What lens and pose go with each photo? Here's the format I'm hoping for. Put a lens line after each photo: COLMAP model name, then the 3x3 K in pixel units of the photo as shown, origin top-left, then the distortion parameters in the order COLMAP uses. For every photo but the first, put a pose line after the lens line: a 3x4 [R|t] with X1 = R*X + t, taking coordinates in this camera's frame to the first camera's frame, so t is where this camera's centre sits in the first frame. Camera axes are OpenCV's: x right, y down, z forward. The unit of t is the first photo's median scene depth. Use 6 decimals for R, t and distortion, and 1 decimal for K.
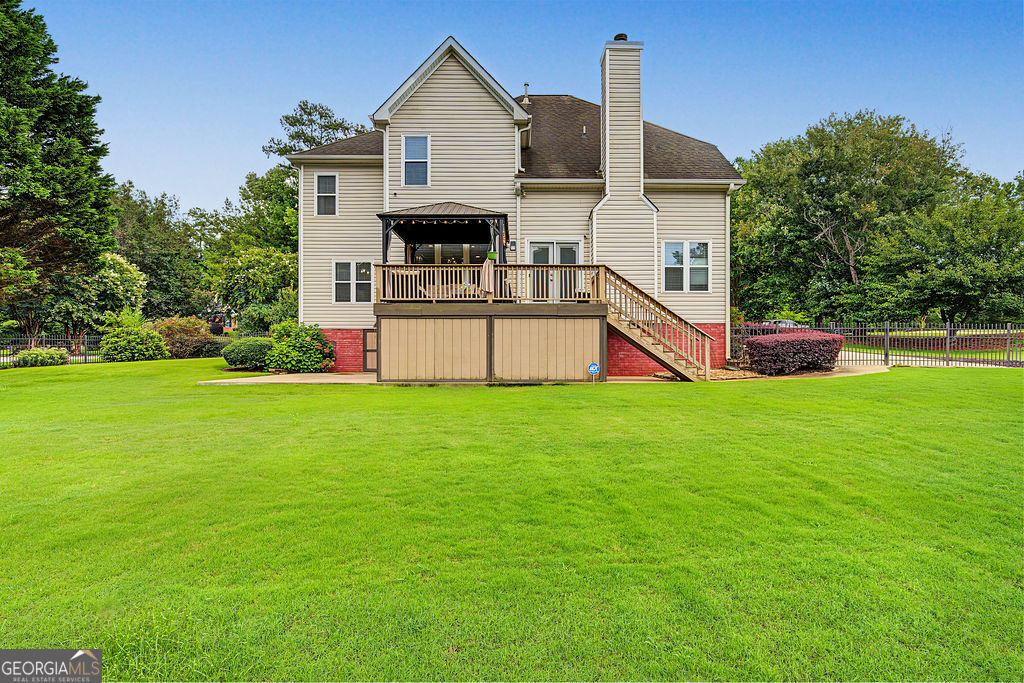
lens RADIAL K [[445.7, 0, 603.9], [0, 445.7, 353.2], [0, 0, 1]] dist [0.001194, 0.000150]
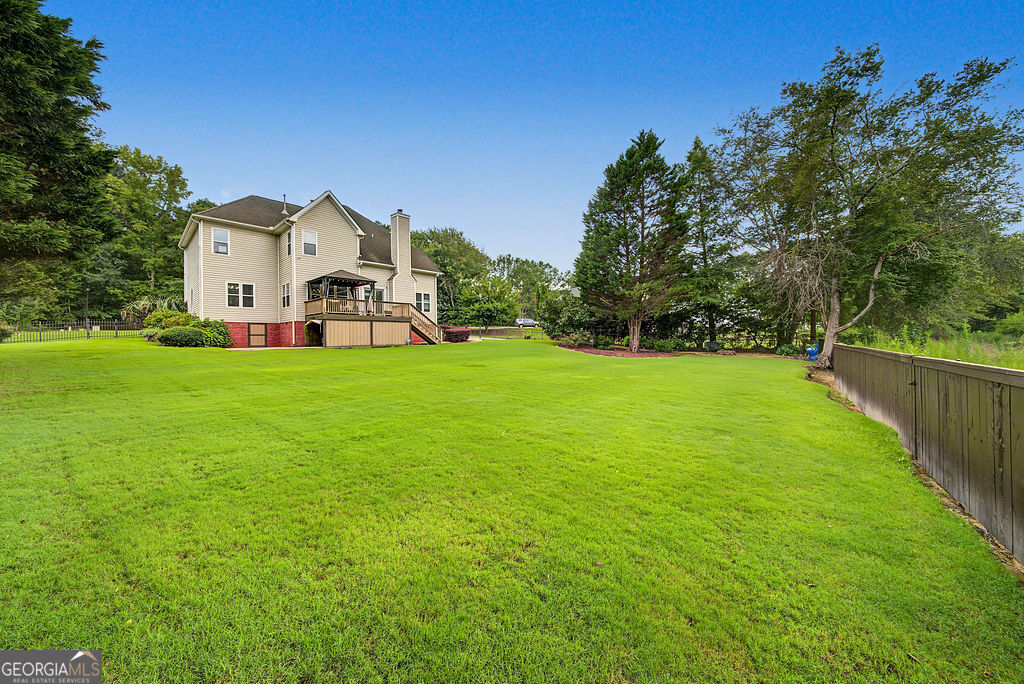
lens RADIAL K [[362.1, 0, 514.7], [0, 362.1, 334.6], [0, 0, 1]] dist [-0.006672, 0.000428]
pose [[0.678464, -0.001470, 0.734632, -1.013021], [0.013222, 0.999860, -0.010210, 0.024270], [-0.734514, 0.016641, 0.678389, -0.842348]]
